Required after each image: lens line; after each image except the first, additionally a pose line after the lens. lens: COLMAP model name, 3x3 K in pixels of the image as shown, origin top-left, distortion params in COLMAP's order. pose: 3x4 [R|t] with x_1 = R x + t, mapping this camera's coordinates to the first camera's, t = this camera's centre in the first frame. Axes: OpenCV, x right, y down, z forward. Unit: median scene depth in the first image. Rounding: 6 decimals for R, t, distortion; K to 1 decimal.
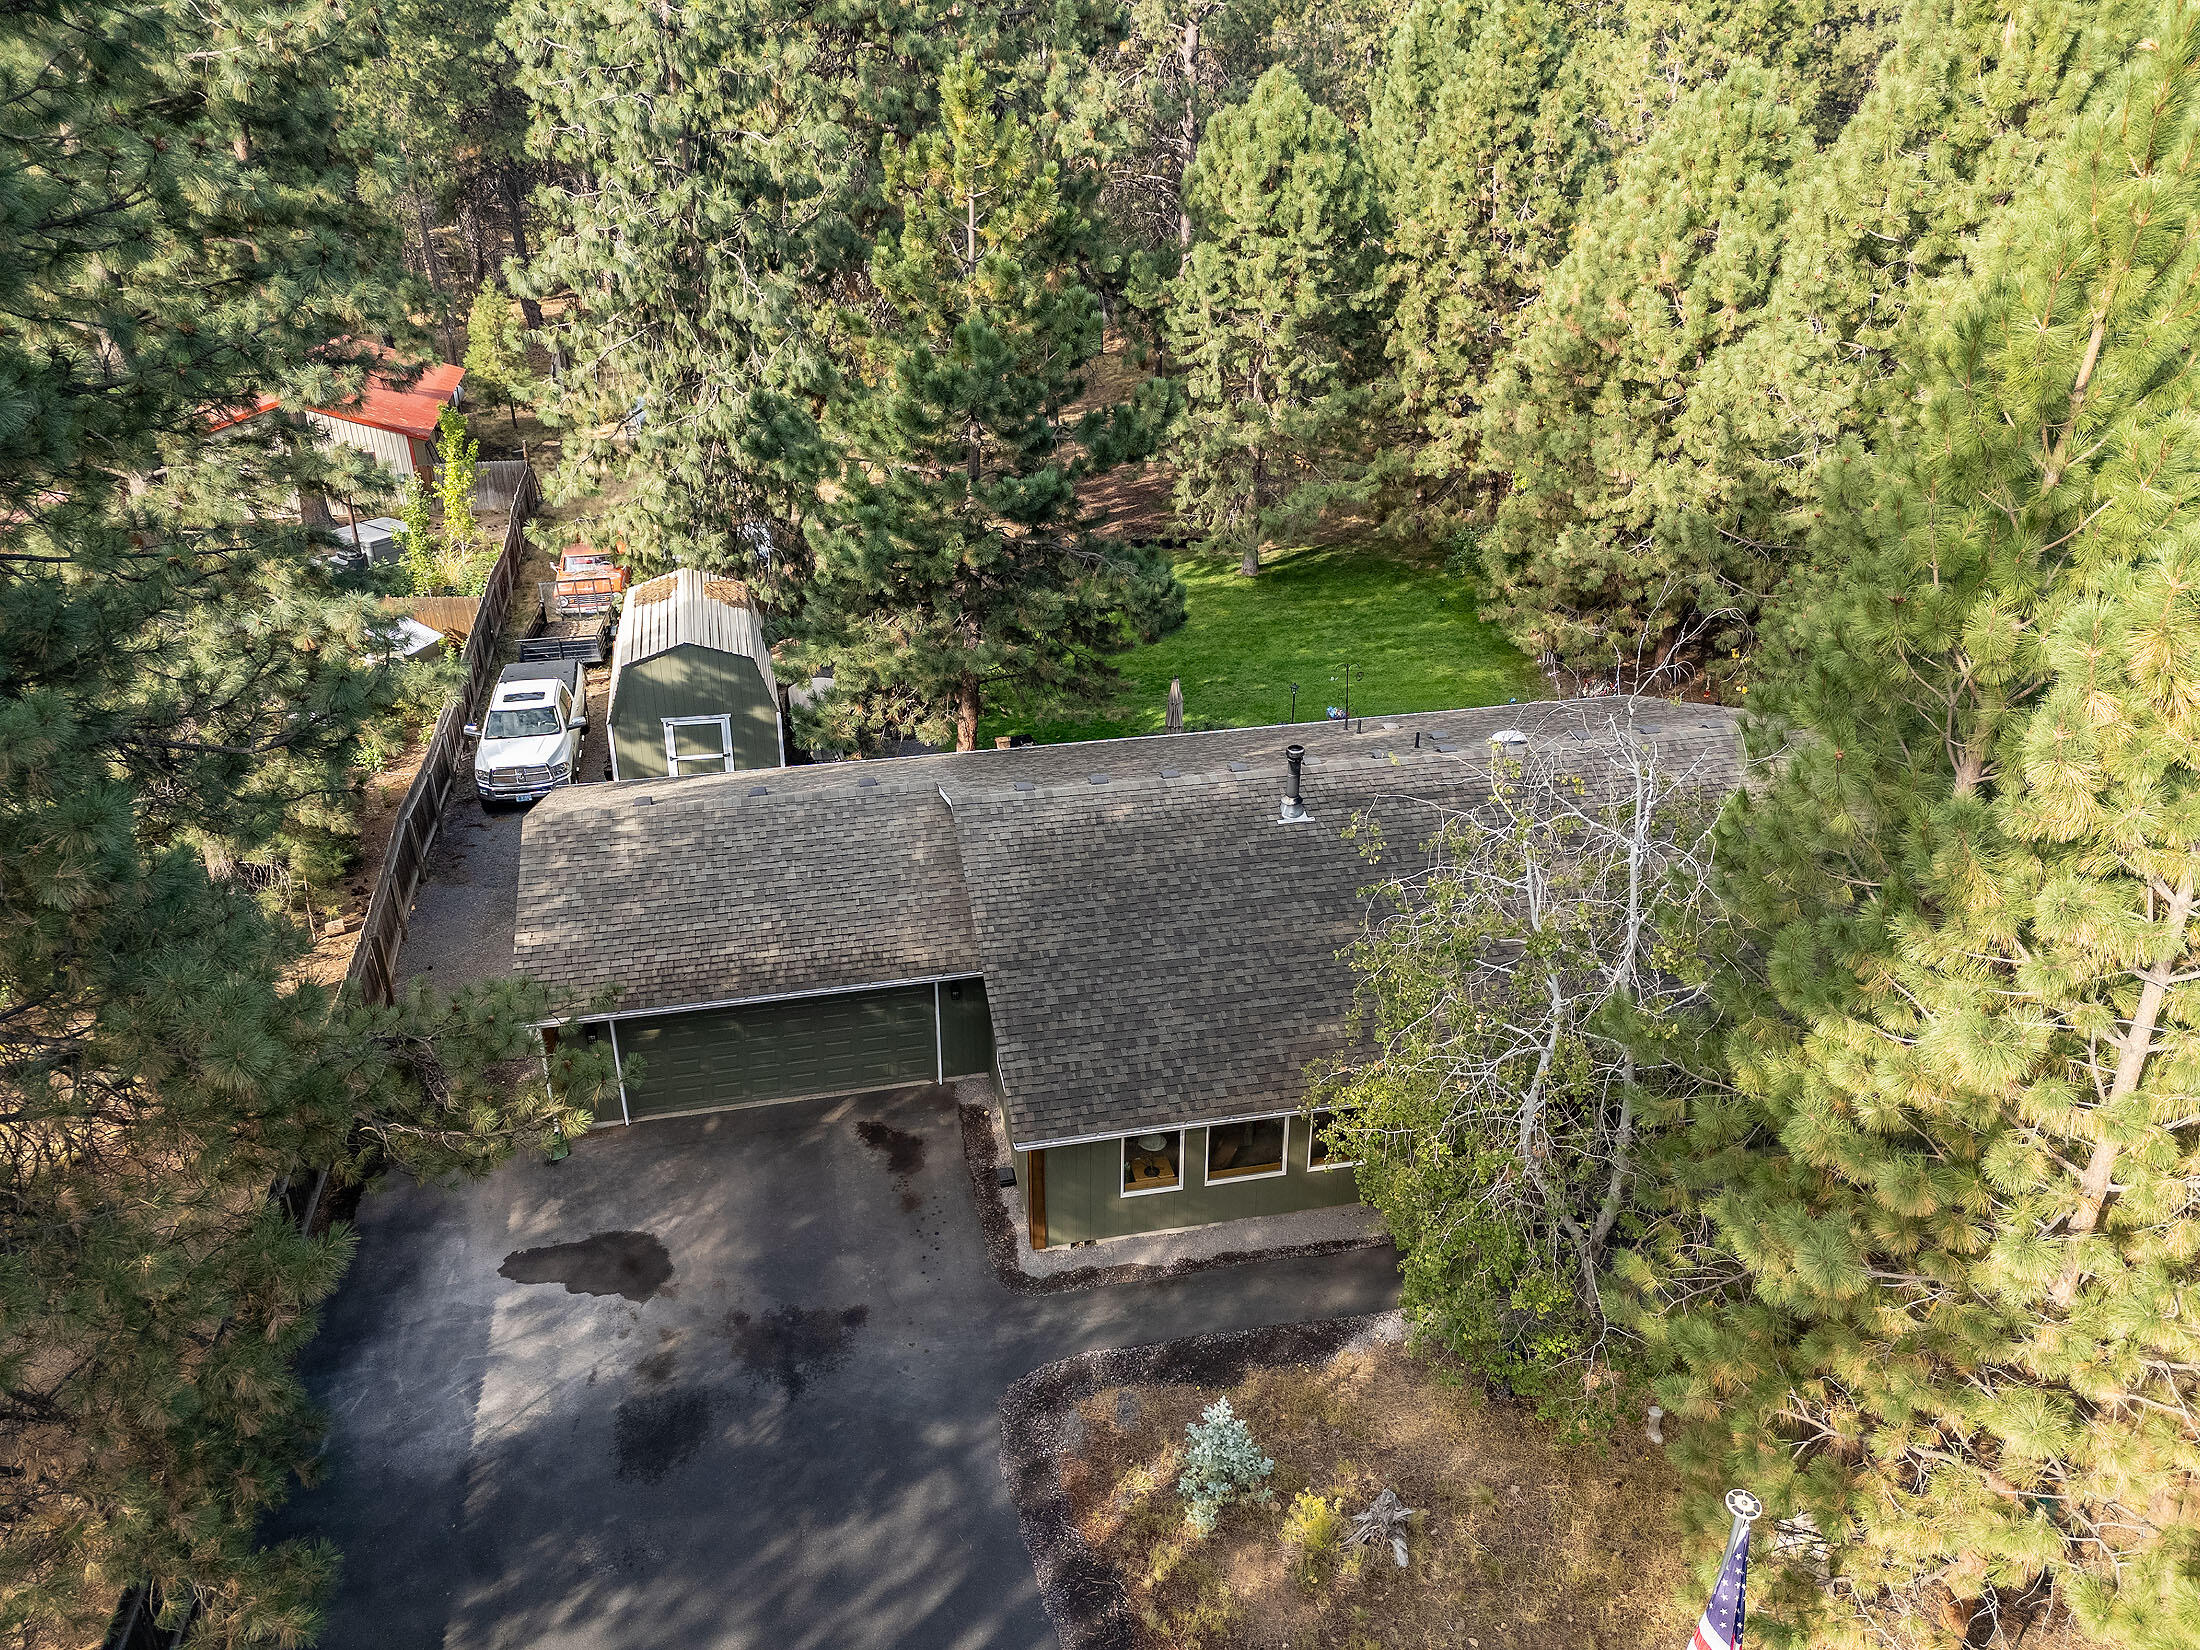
lens RADIAL K [[1626.6, 0, 1096.3], [0, 1626.6, 810.9], [0, 0, 1]] dist [0.077776, -0.064359]
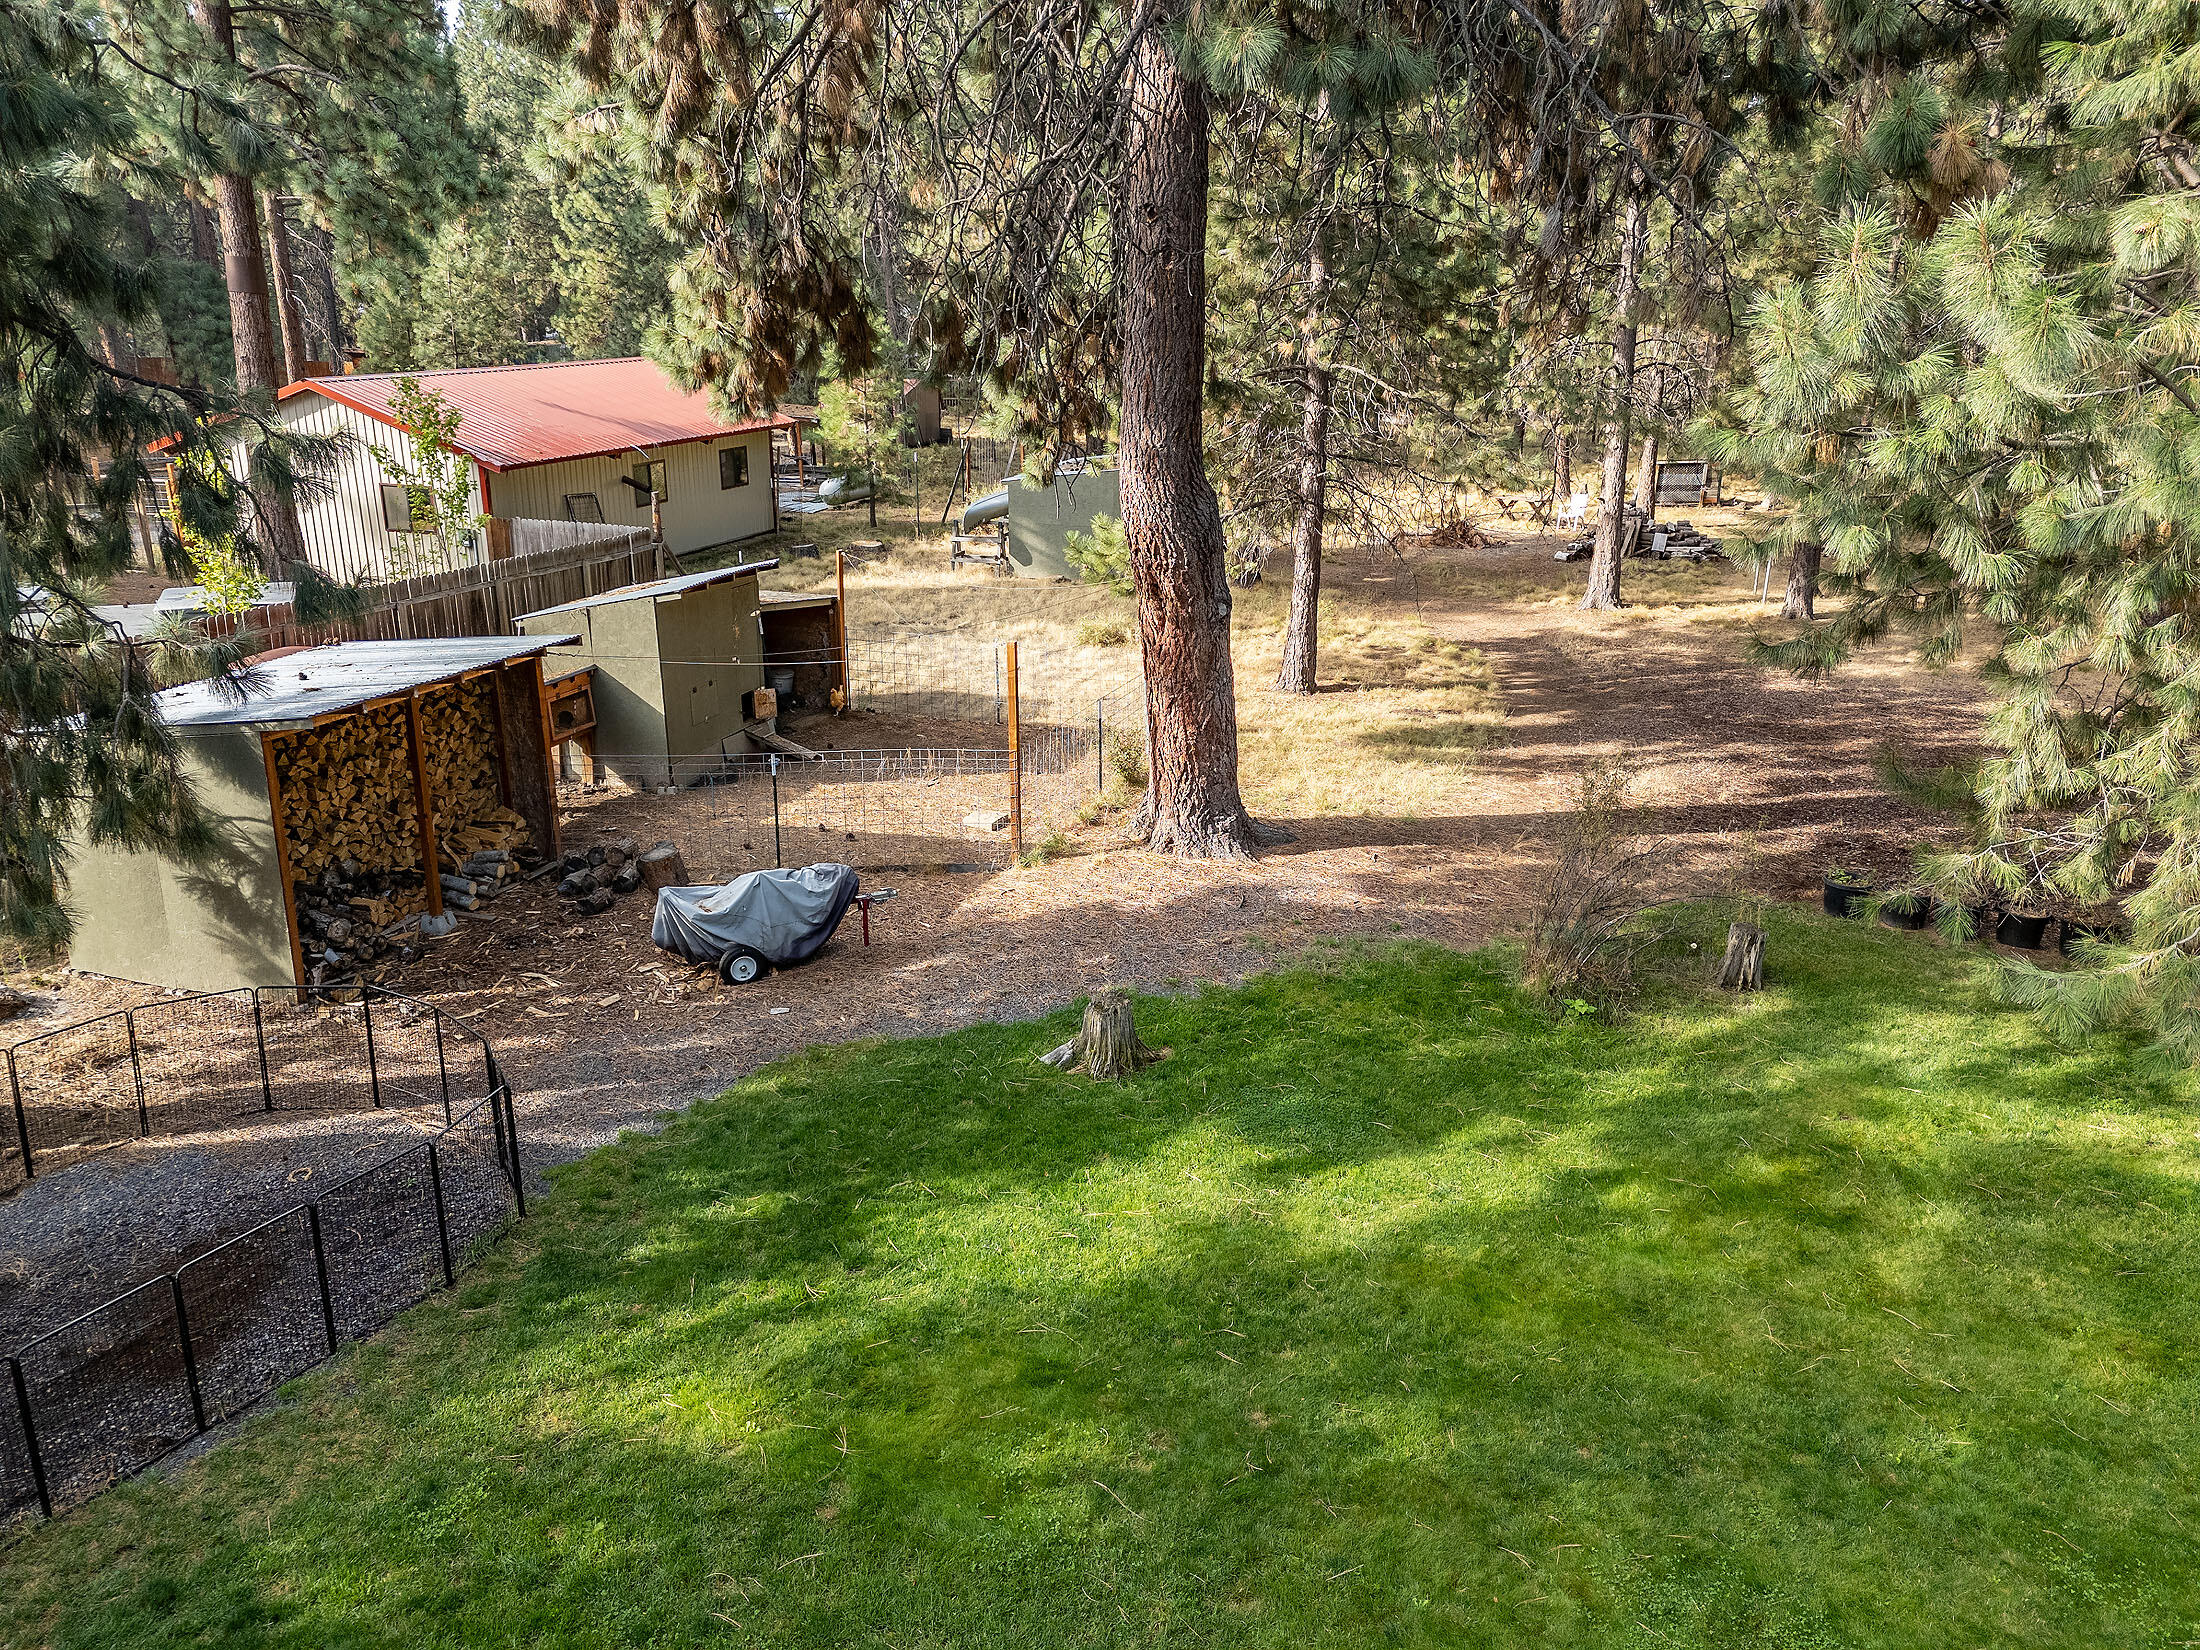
lens RADIAL K [[1626.6, 0, 1076.4], [0, 1626.6, 821.3], [0, 0, 1]] dist [0.077776, -0.064359]
pose [[0.846906, 0.168555, -0.504321, 0.079900], [-0.238874, 0.967942, -0.077634, -0.174362], [0.475068, 0.186218, 0.860019, 0.959806]]
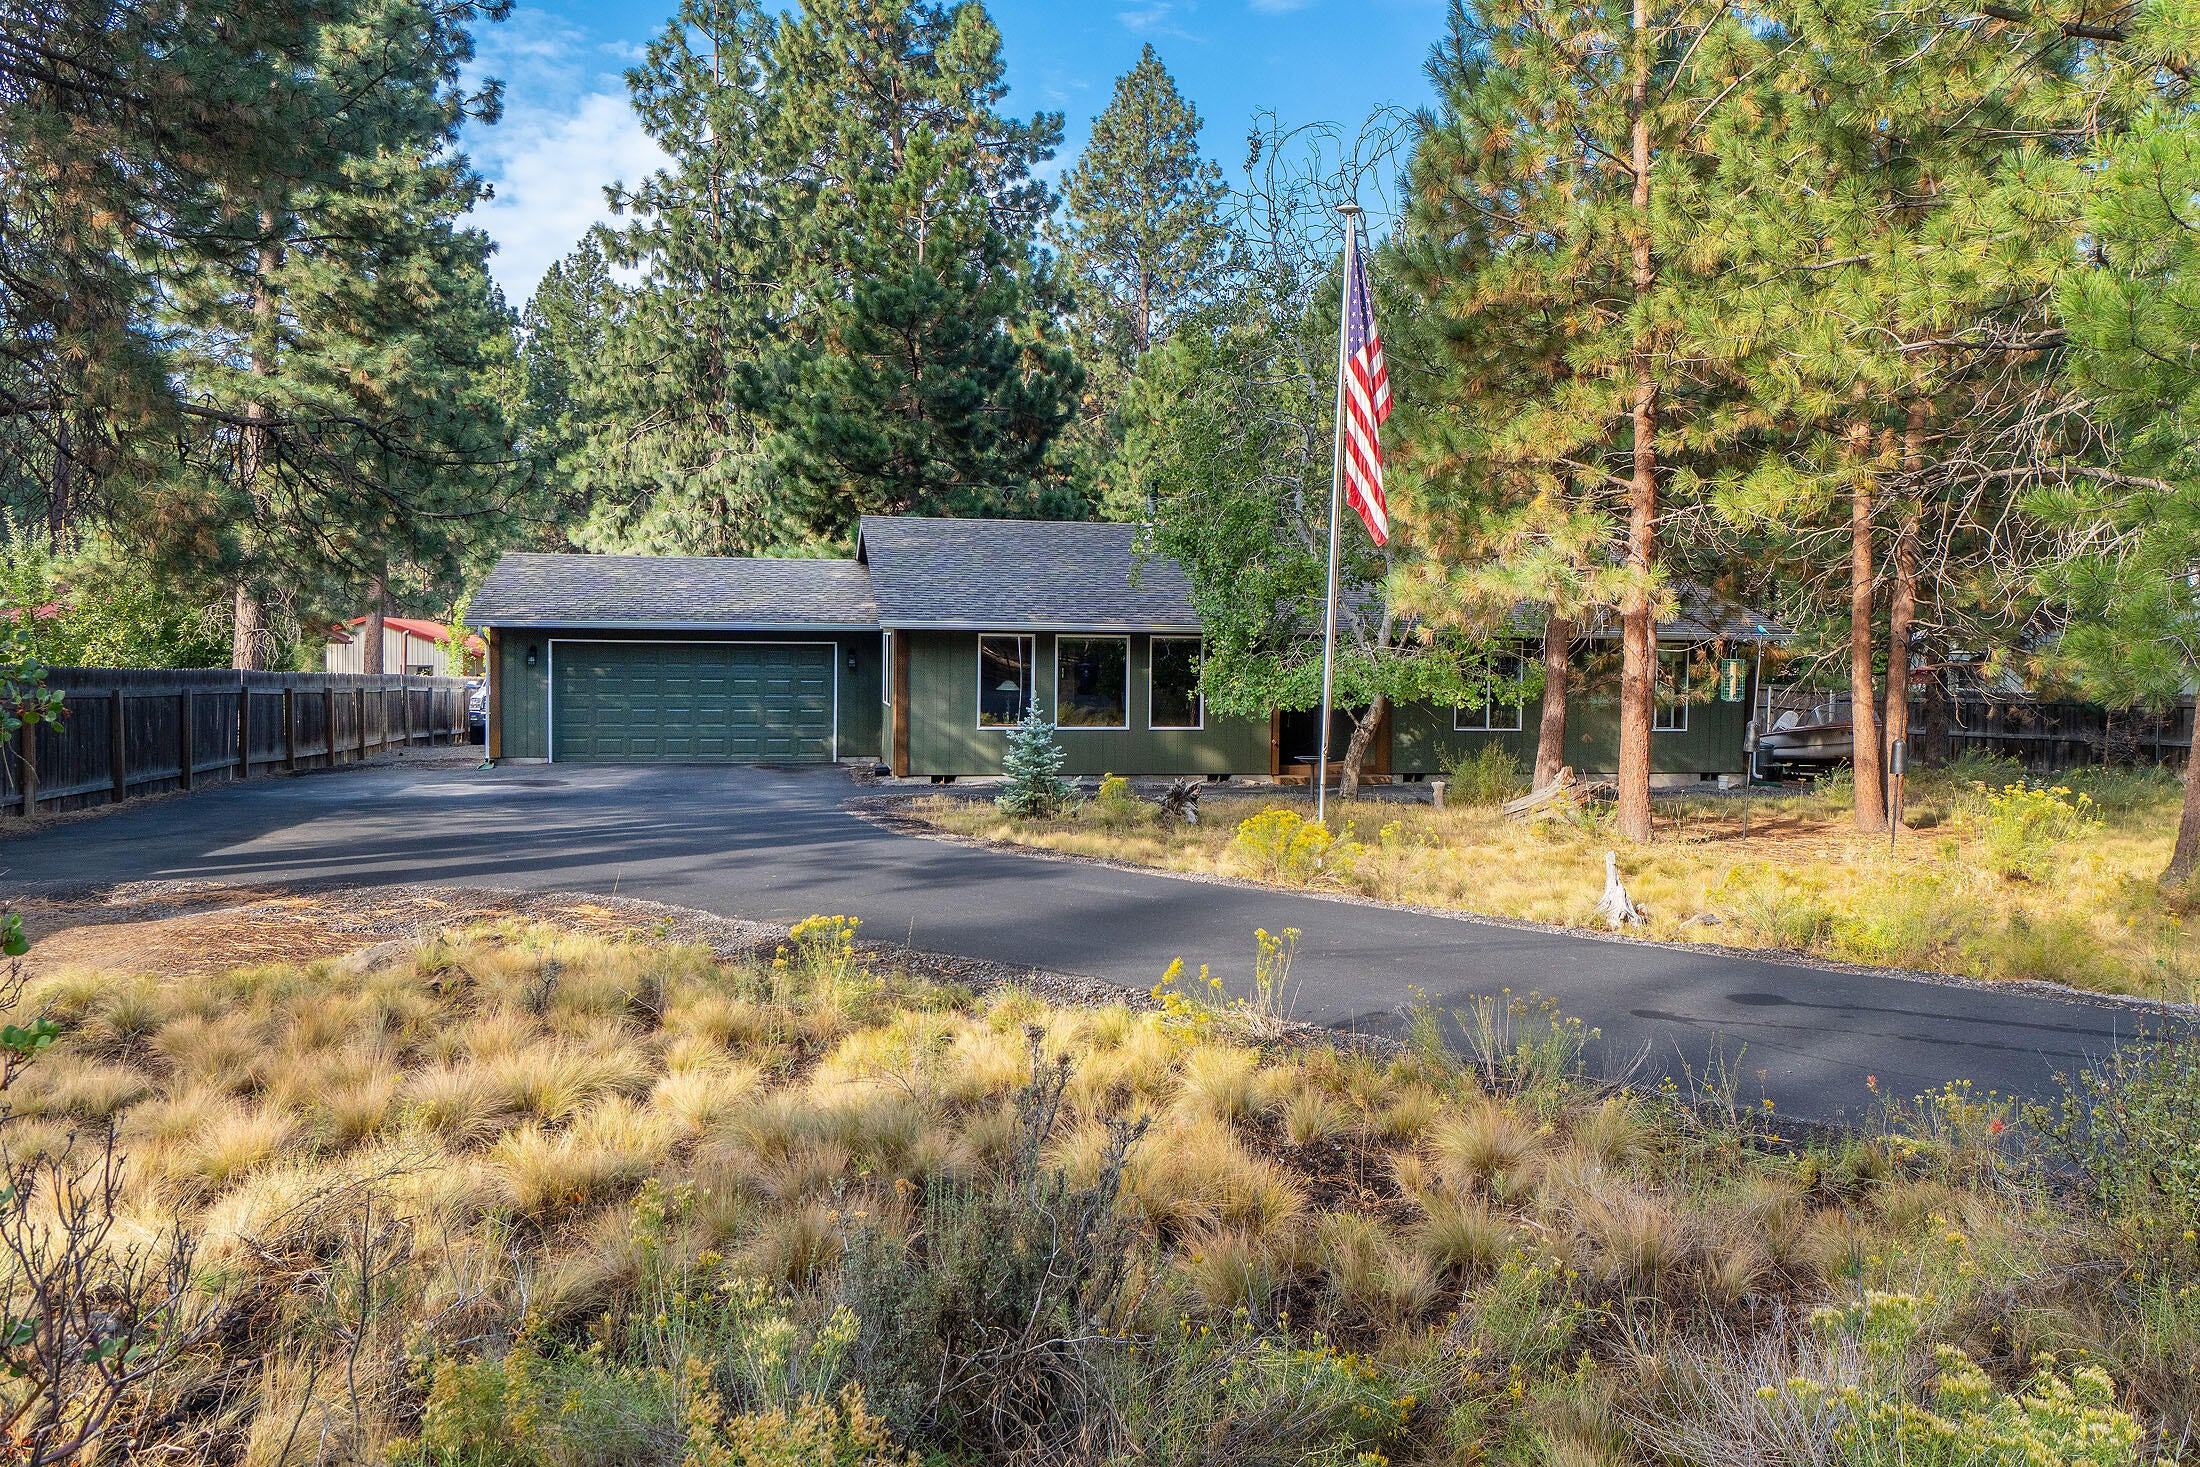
lens RADIAL K [[1588.2, 0, 1084.7], [0, 1588.2, 730.9], [0, 0, 1]] dist [-0.012248, 0.000081]
pose [[0.999734, 0.010458, -0.020551, 0.065912], [-0.017927, 0.913035, -0.407488, 0.404353], [0.014502, 0.407748, 0.912979, 0.007544]]
